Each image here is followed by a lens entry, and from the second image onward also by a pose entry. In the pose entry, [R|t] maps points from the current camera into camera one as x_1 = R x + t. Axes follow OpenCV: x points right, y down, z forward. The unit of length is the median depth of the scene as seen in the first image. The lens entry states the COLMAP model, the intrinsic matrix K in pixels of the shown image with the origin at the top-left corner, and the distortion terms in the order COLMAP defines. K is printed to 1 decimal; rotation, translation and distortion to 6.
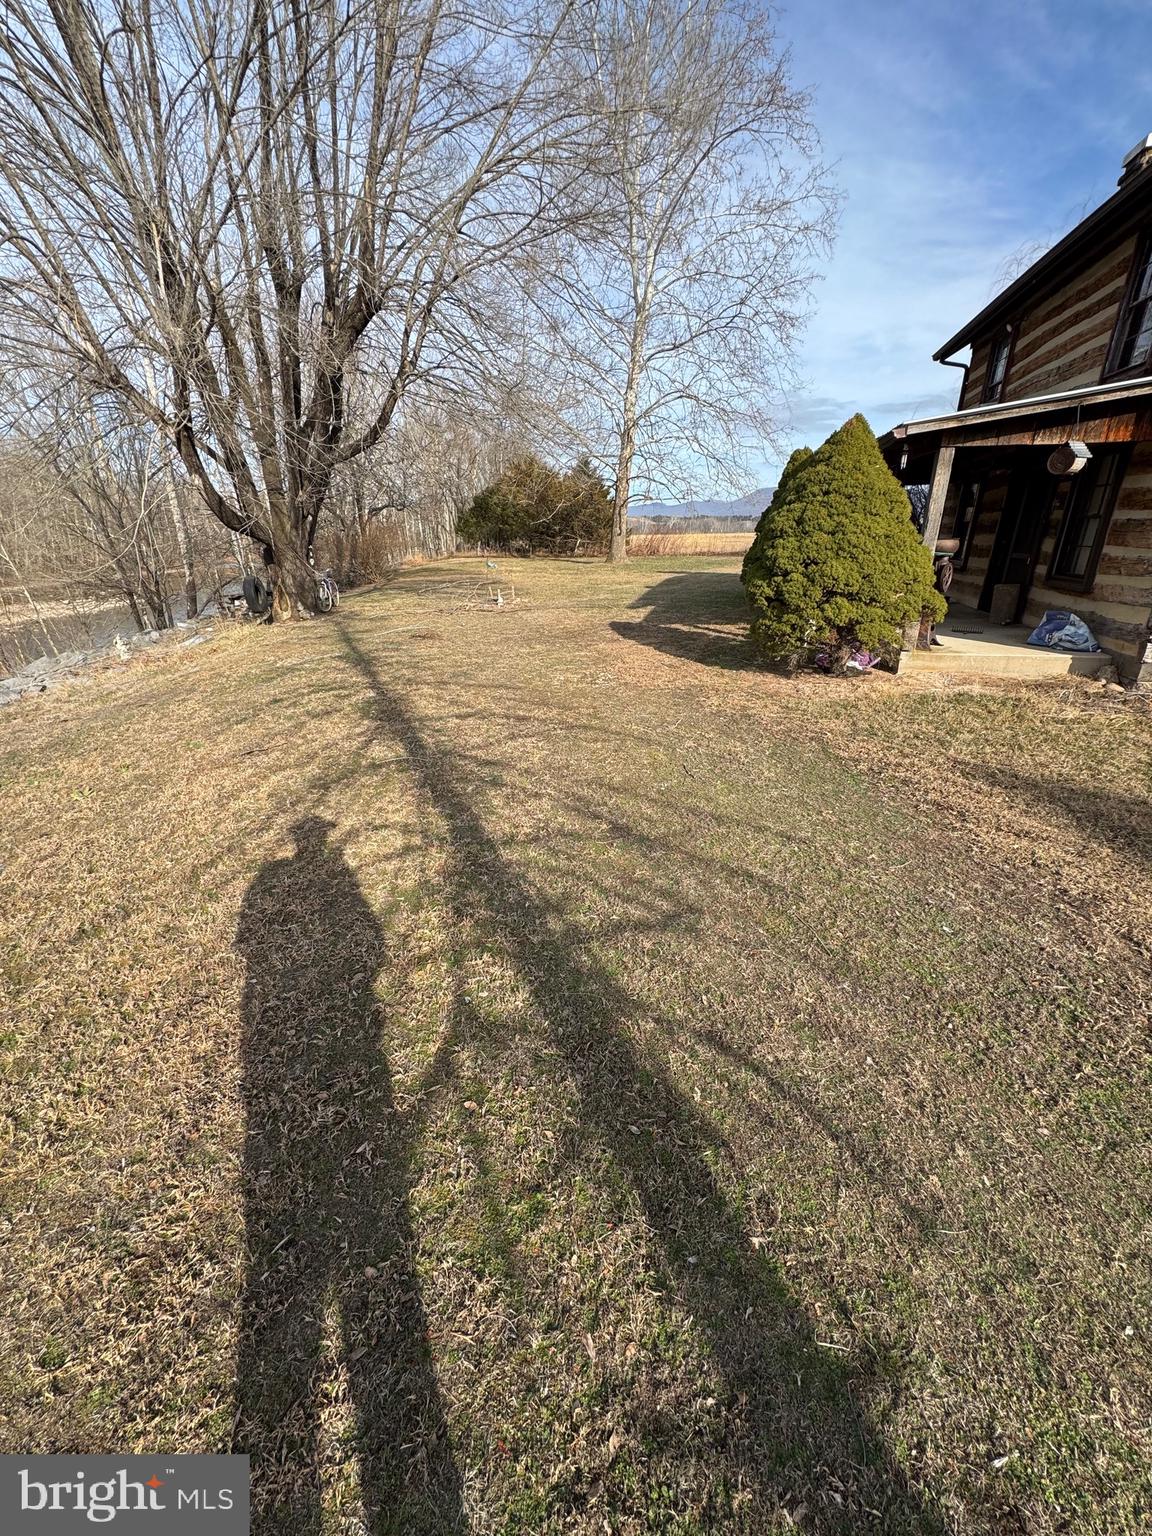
lens RADIAL K [[609.5, 0, 576.0], [0, 609.5, 768.0], [0, 0, 1]] dist [0.011118, -0.000250]
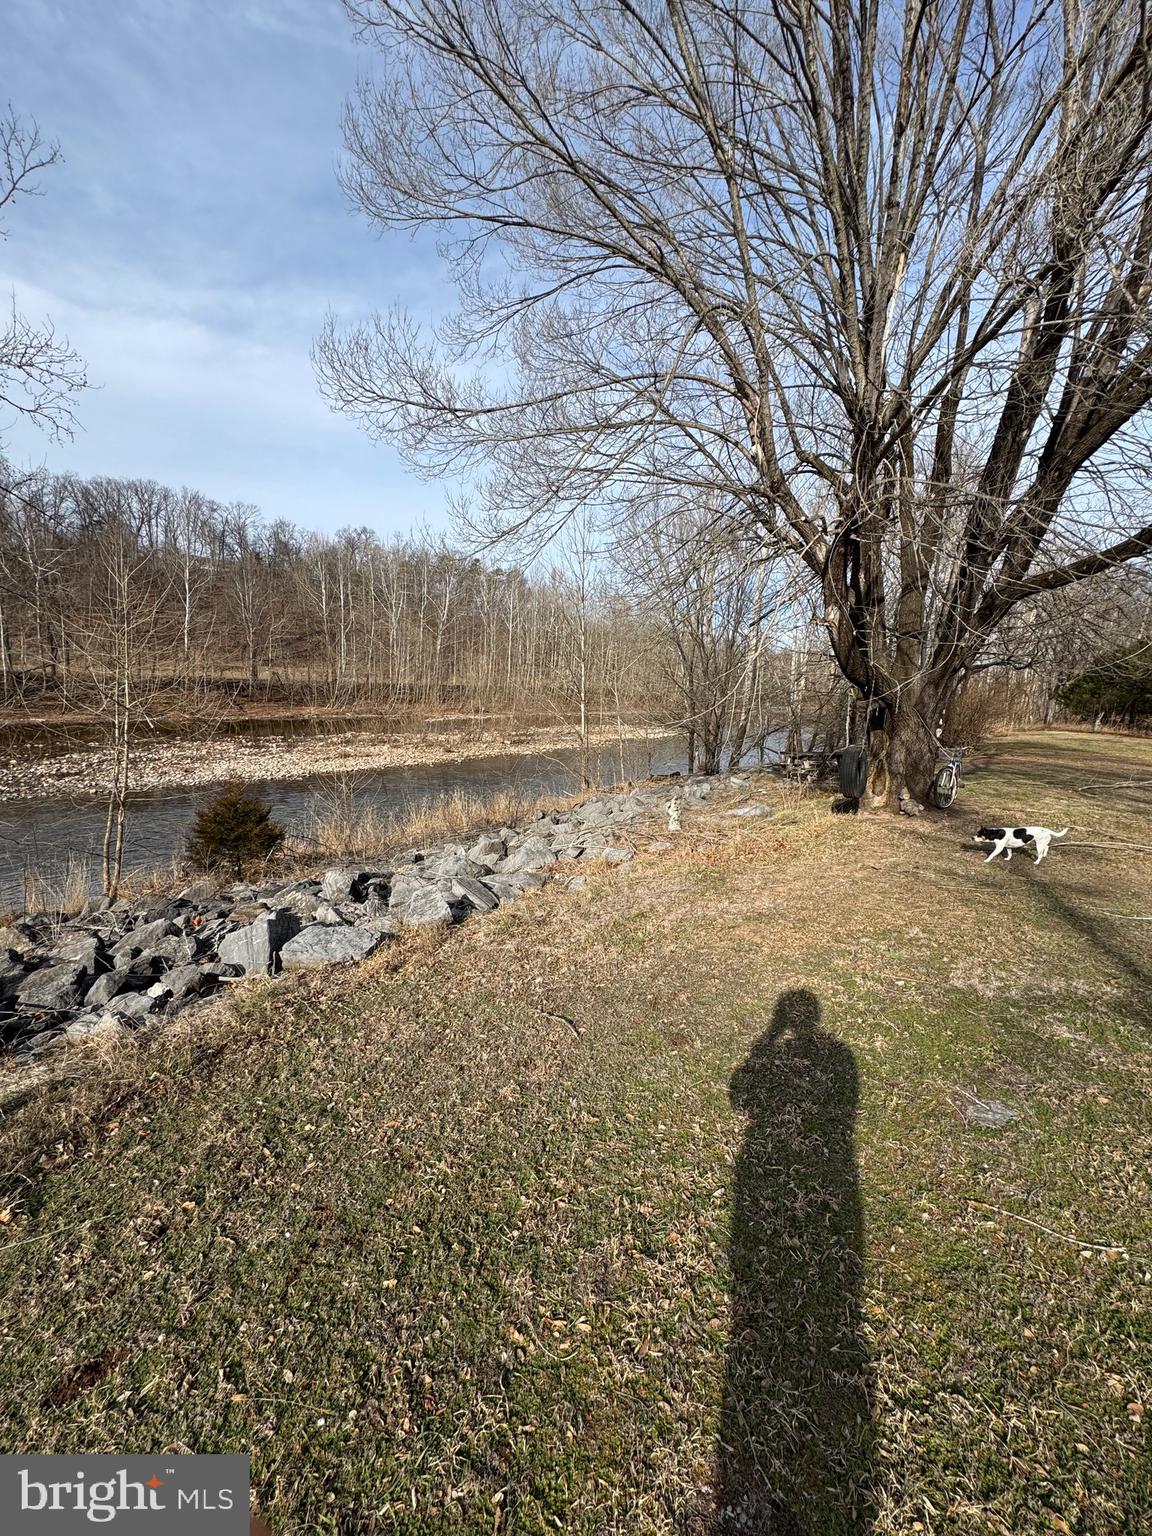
lens RADIAL K [[609.5, 0, 576.0], [0, 609.5, 768.0], [0, 0, 1]] dist [0.011118, -0.000250]
pose [[0.697687, 0.164655, -0.697225, -0.240940], [-0.320554, 0.942118, -0.098278, -0.109893], [0.640686, 0.292065, 0.710084, 0.287485]]
